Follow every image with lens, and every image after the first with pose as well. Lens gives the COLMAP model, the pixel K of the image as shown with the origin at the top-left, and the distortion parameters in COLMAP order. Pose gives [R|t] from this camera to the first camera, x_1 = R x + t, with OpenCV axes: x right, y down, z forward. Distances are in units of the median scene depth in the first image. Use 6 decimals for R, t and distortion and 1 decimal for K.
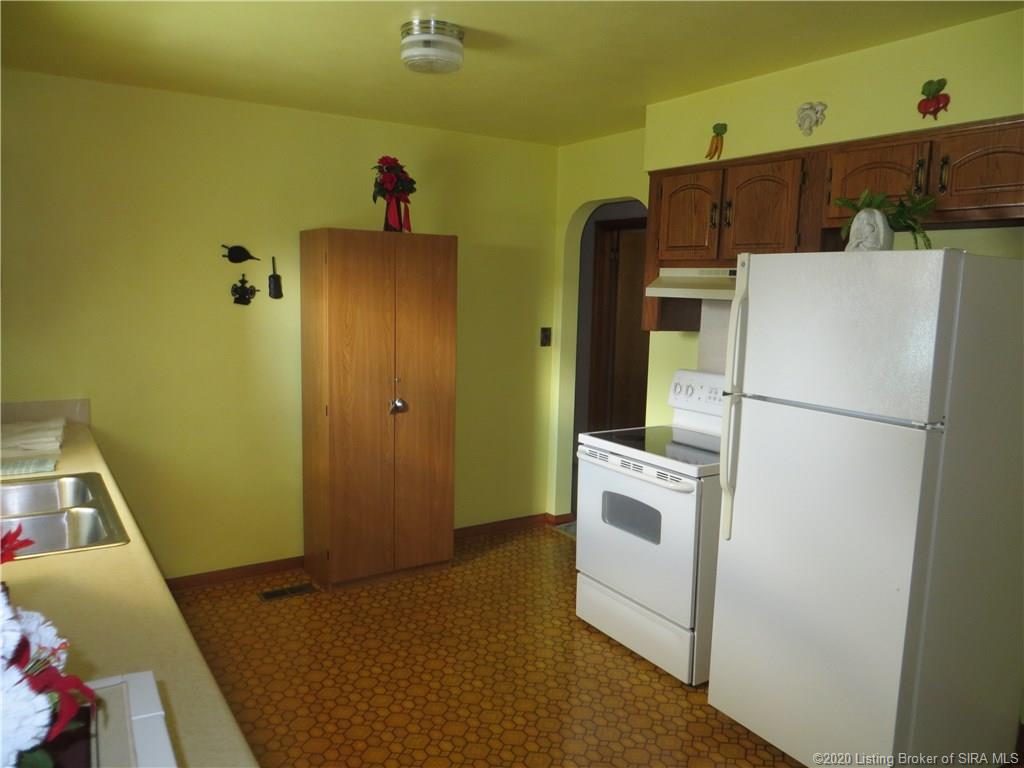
lens RADIAL K [[795.8, 0, 512.0], [0, 795.8, 384.0], [0, 0, 1]] dist [-0.025202, 0.011901]
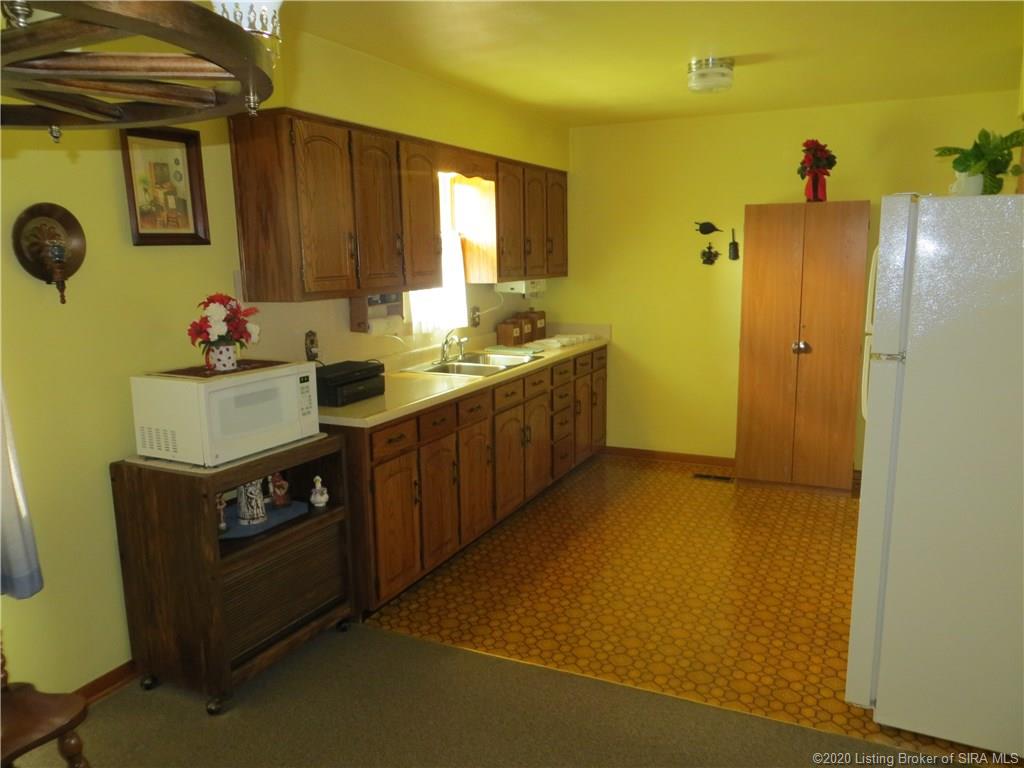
lens RADIAL K [[795.8, 0, 512.0], [0, 795.8, 384.0], [0, 0, 1]] dist [-0.025202, 0.011901]
pose [[0.506255, 0.114403, -0.854762, 0.682107], [-0.075205, 0.993242, 0.088395, 0.009301], [0.859098, 0.019532, 0.511438, 0.005241]]
